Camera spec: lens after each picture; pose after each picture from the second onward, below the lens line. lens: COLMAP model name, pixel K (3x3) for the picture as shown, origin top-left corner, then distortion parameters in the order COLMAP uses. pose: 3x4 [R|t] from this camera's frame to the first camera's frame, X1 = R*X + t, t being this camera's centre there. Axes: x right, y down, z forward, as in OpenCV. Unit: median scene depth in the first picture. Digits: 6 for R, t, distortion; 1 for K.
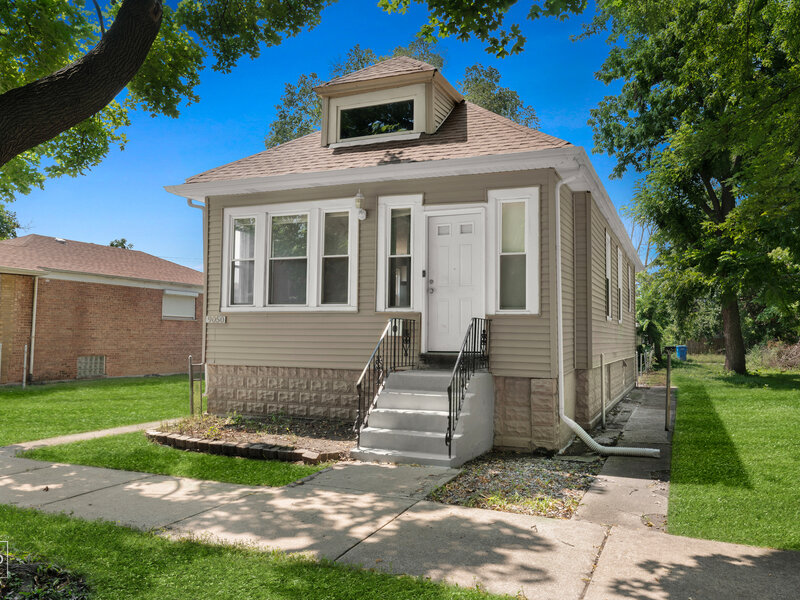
lens RADIAL K [[698.3, 0, 400.0], [0, 698.3, 300.0], [0, 0, 1]] dist [-0.000042, 0.001117]
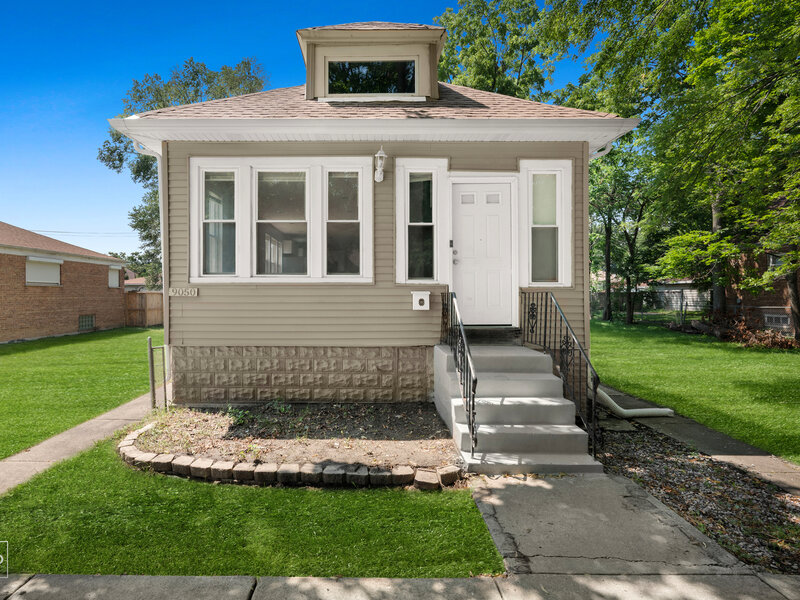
lens RADIAL K [[461.2, 0, 400.0], [0, 461.2, 300.0], [0, 0, 1]] dist [-0.000103, 0.000872]
pose [[0.920095, -0.015027, 0.391406, -0.261499], [-0.011113, 0.997860, 0.064435, -0.001017], [-0.391537, -0.063636, 0.917959, 0.426947]]
